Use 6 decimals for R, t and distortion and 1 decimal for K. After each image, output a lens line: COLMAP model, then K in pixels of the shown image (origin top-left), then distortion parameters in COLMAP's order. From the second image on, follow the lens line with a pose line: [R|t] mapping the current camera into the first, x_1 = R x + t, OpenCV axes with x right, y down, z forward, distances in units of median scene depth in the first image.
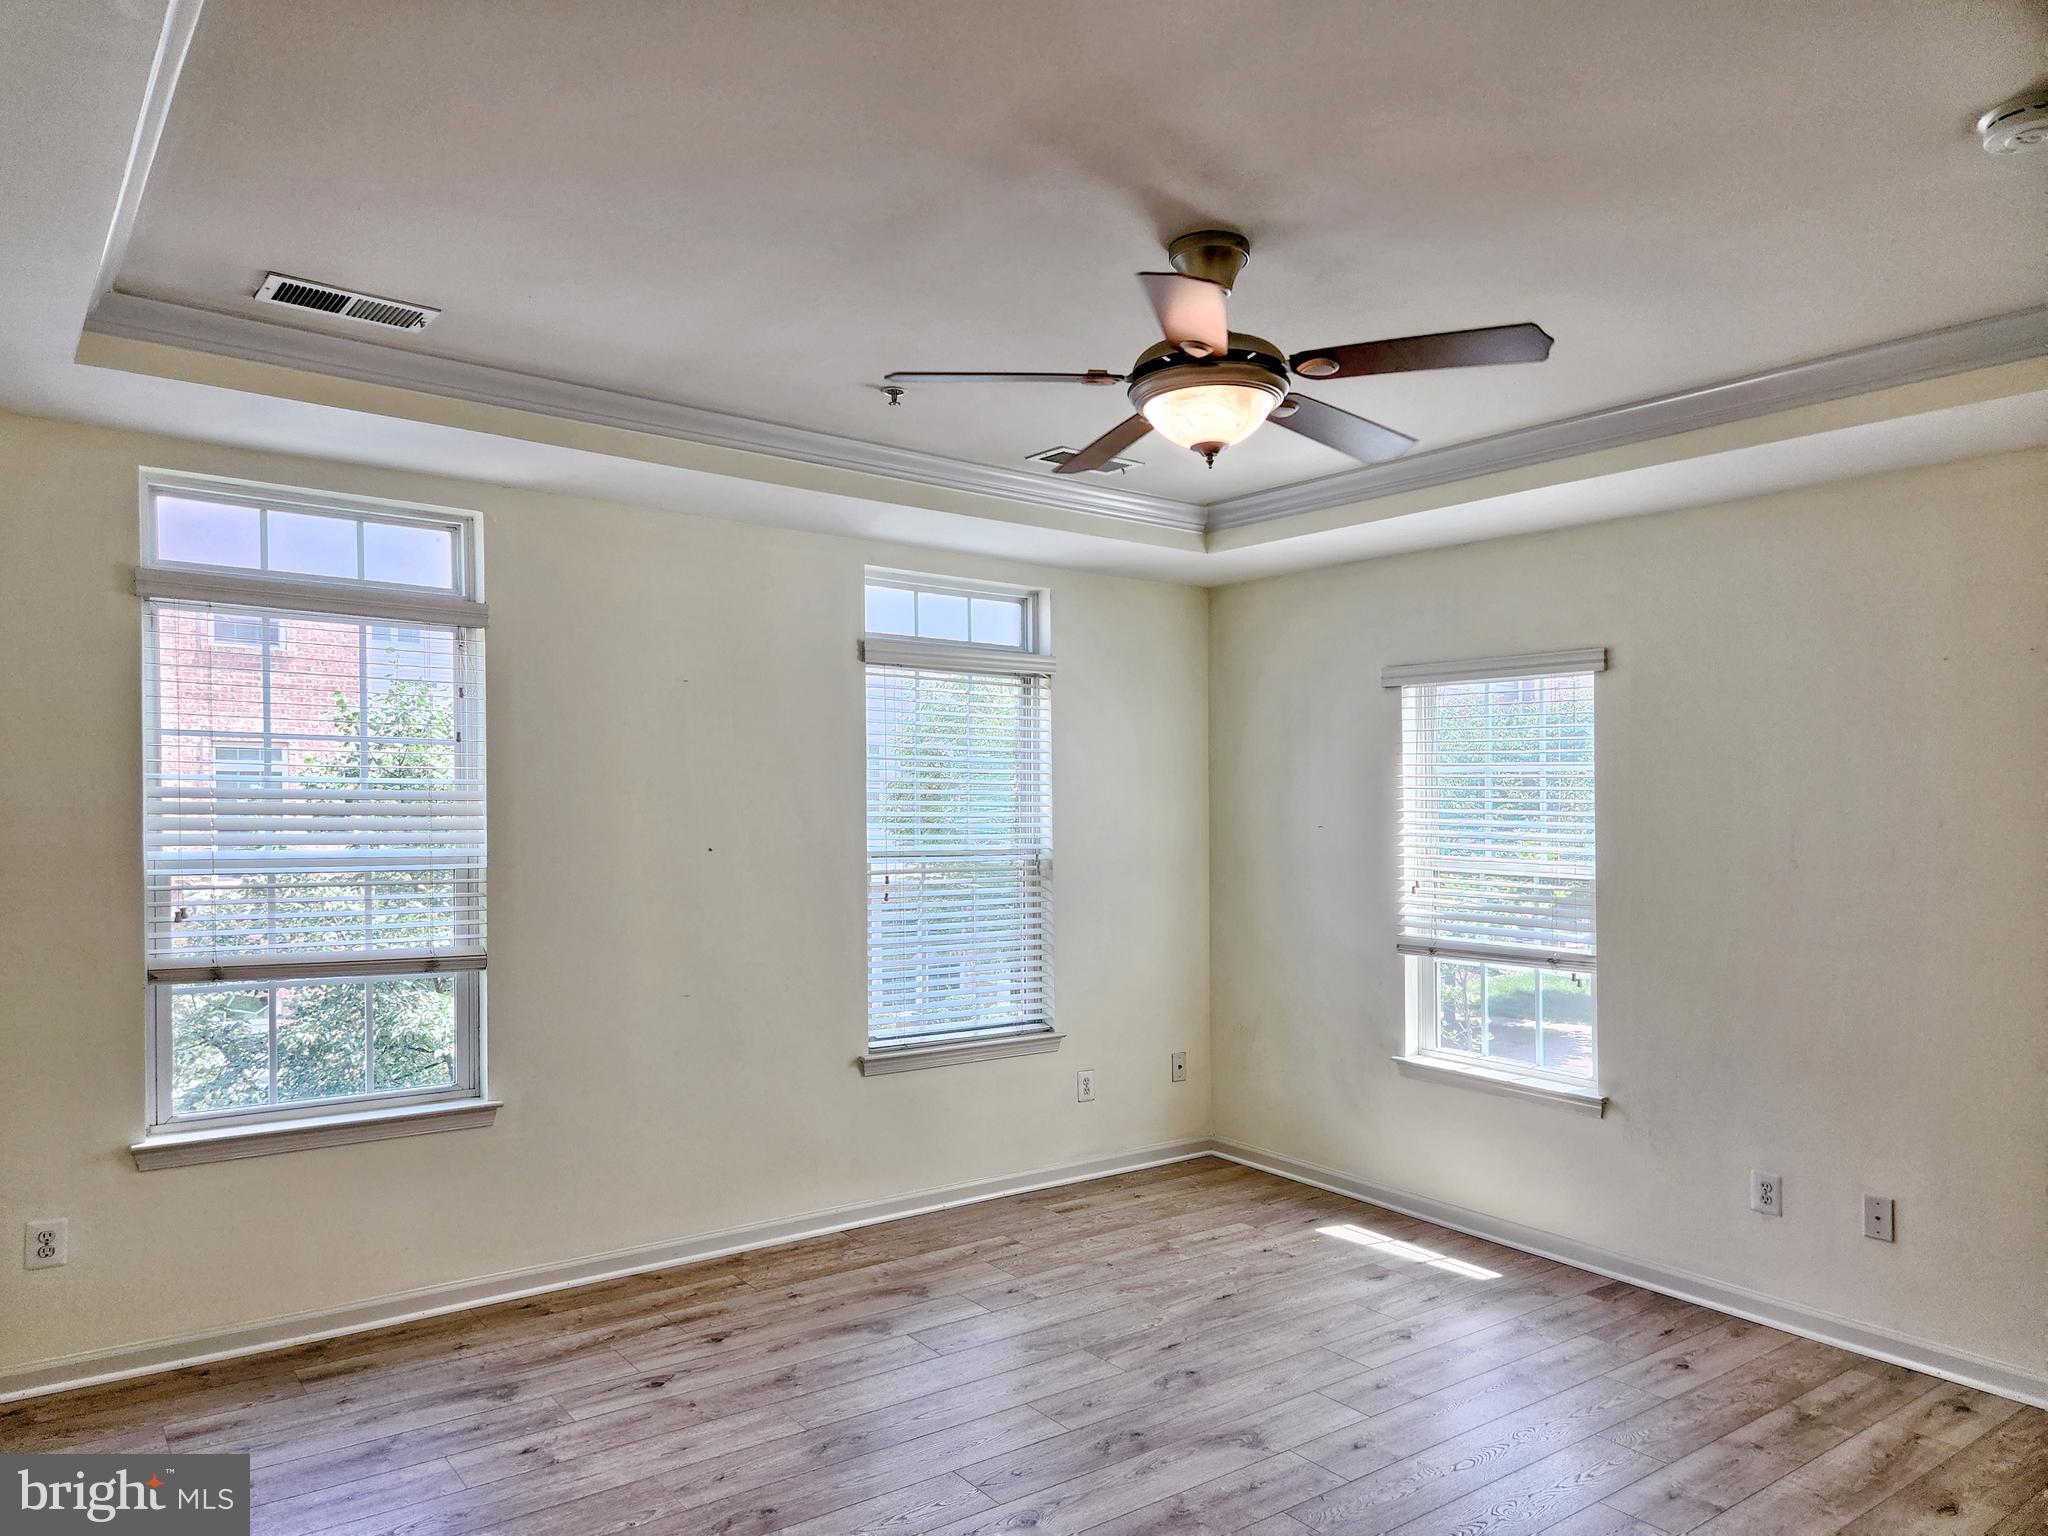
lens RADIAL K [[1340.4, 0, 1046.0], [0, 1340.4, 755.1], [0, 0, 1]] dist [0.056493, -0.037825]
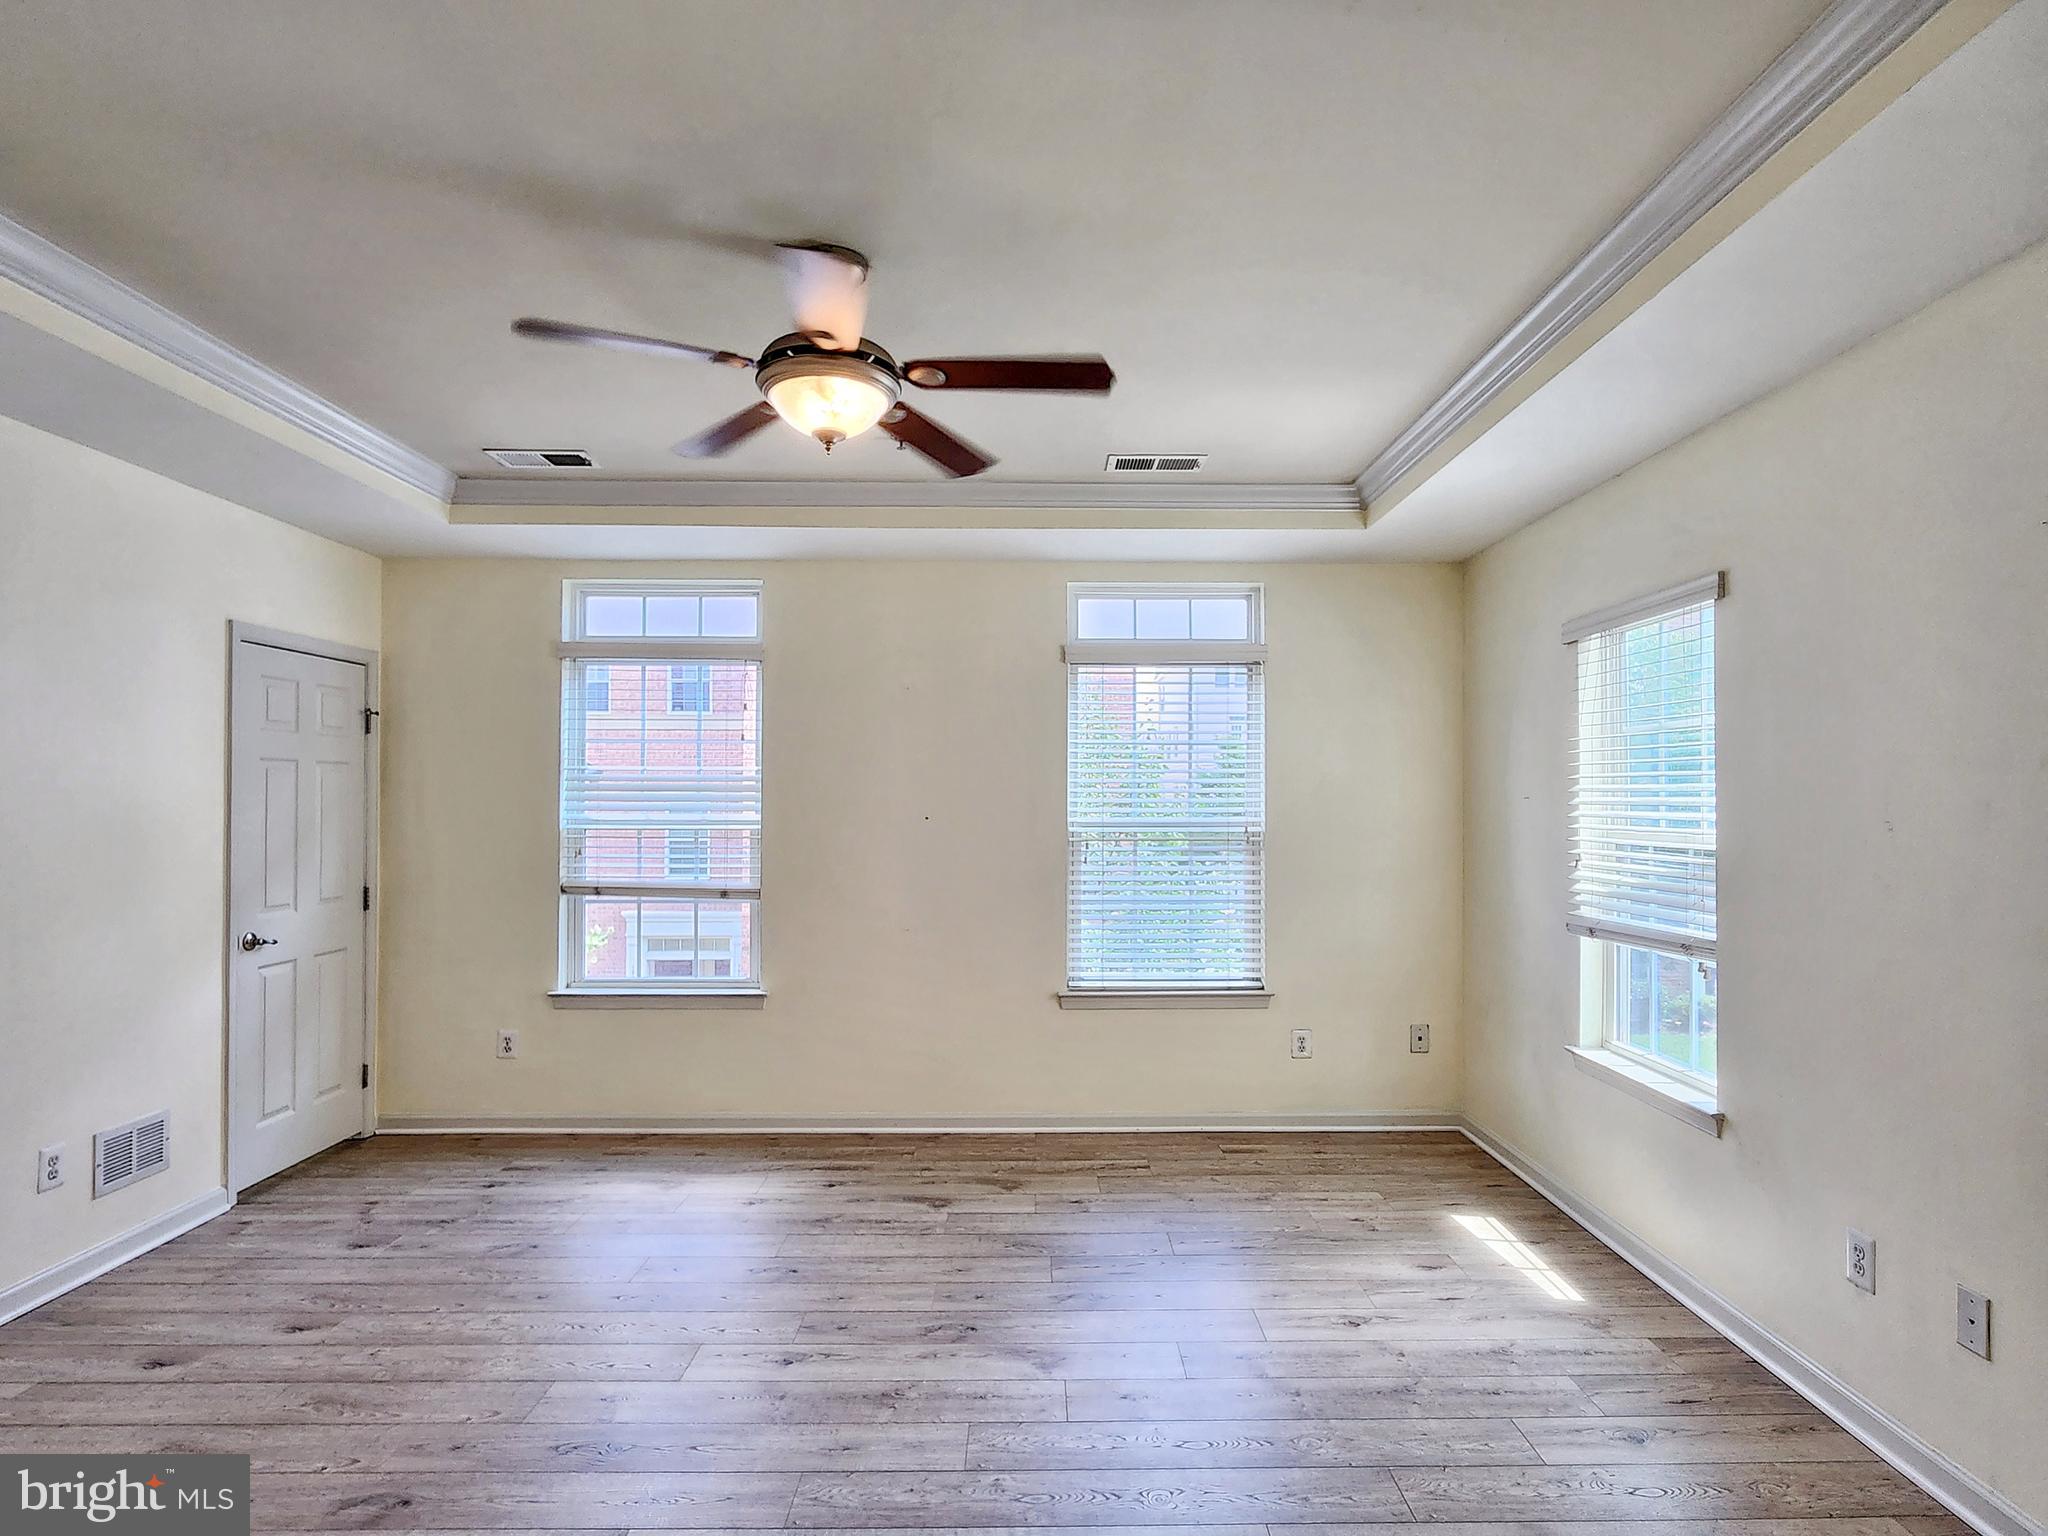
lens RADIAL K [[1098.8, 0, 1029.8], [0, 1098.8, 751.1], [0, 0, 1]] dist [0.000361, -0.001892]
pose [[0.813381, -0.036891, -0.580560, 0.446476], [0.029757, 0.999319, -0.021811, 0.032397], [0.580969, 0.000465, 0.813925, 0.200651]]
